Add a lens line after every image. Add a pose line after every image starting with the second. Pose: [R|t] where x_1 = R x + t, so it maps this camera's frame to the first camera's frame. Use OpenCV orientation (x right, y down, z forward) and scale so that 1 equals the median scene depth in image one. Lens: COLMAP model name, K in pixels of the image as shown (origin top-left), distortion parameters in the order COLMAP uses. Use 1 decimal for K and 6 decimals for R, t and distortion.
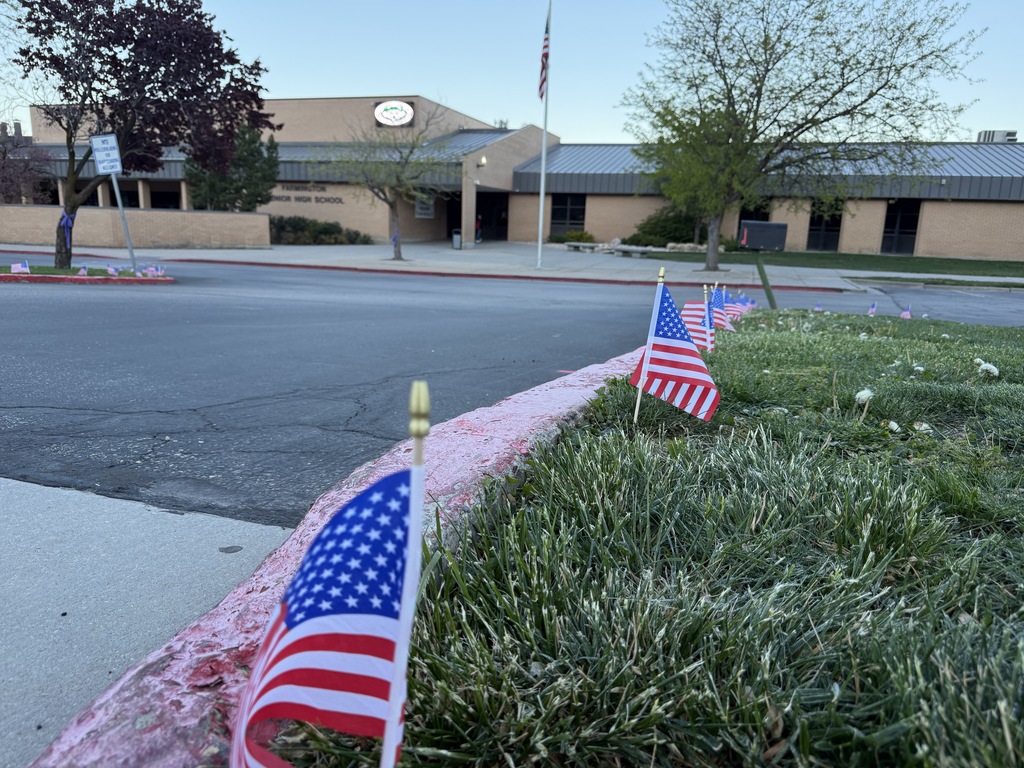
lens RADIAL K [[739.2, 0, 527.1], [0, 739.2, 394.8], [0, 0, 1]] dist [0.038395, -0.012813]
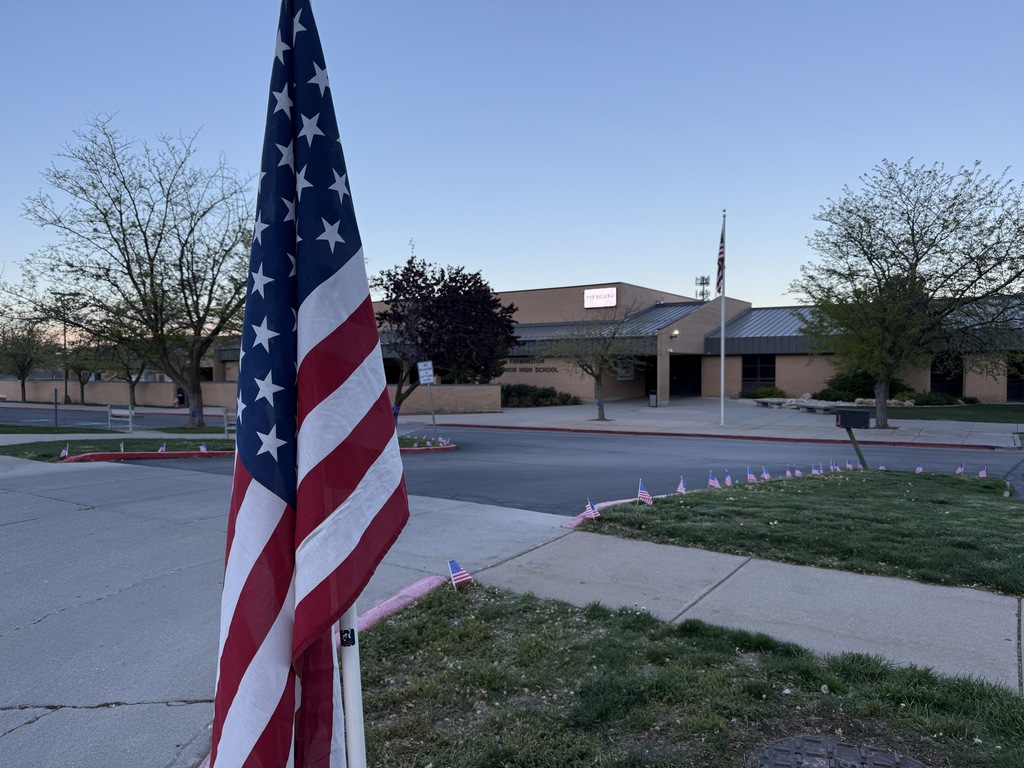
lens RADIAL K [[739.2, 0, 511.0], [0, 739.2, 400.6], [0, 0, 1]] dist [0.038395, -0.012813]
pose [[0.956730, -0.021133, -0.290208, 0.028258], [-0.033702, 0.982599, -0.182658, 0.009992], [0.289018, 0.184535, 0.939370, -0.147237]]
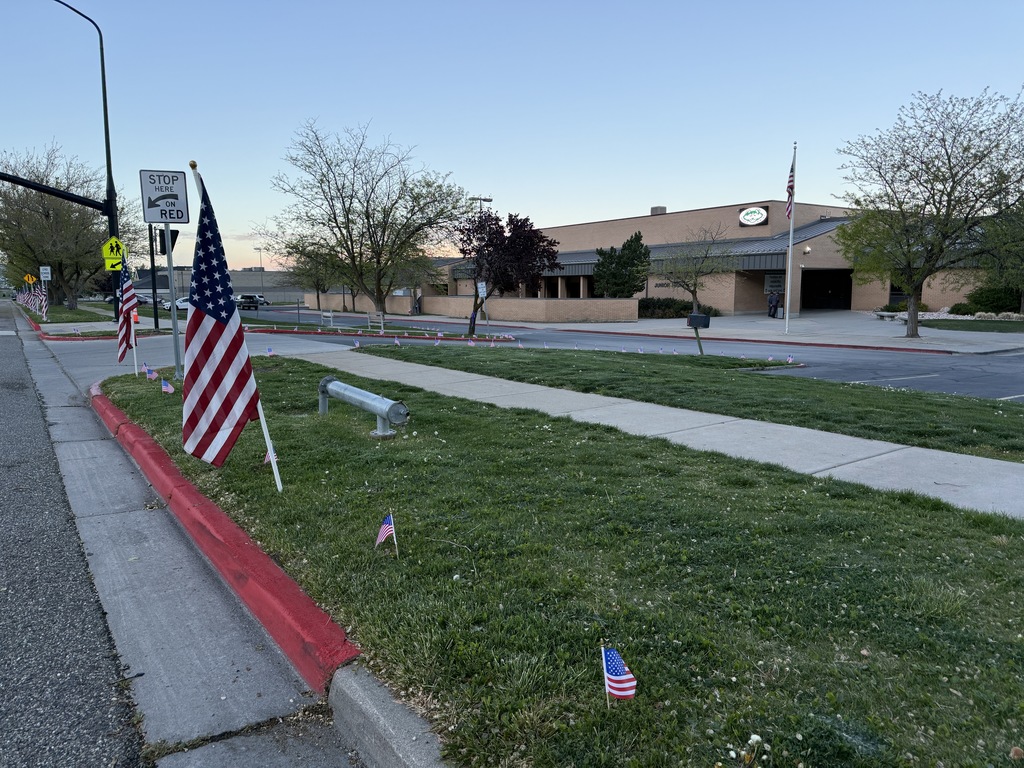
lens RADIAL K [[739.2, 0, 508.5], [0, 739.2, 383.7], [0, 0, 1]] dist [0.038395, -0.012813]
pose [[0.789000, 0.046300, -0.612646, 0.316423], [-0.108121, 0.992058, -0.064270, 0.041096], [0.604805, 0.116949, 0.787740, -0.256626]]
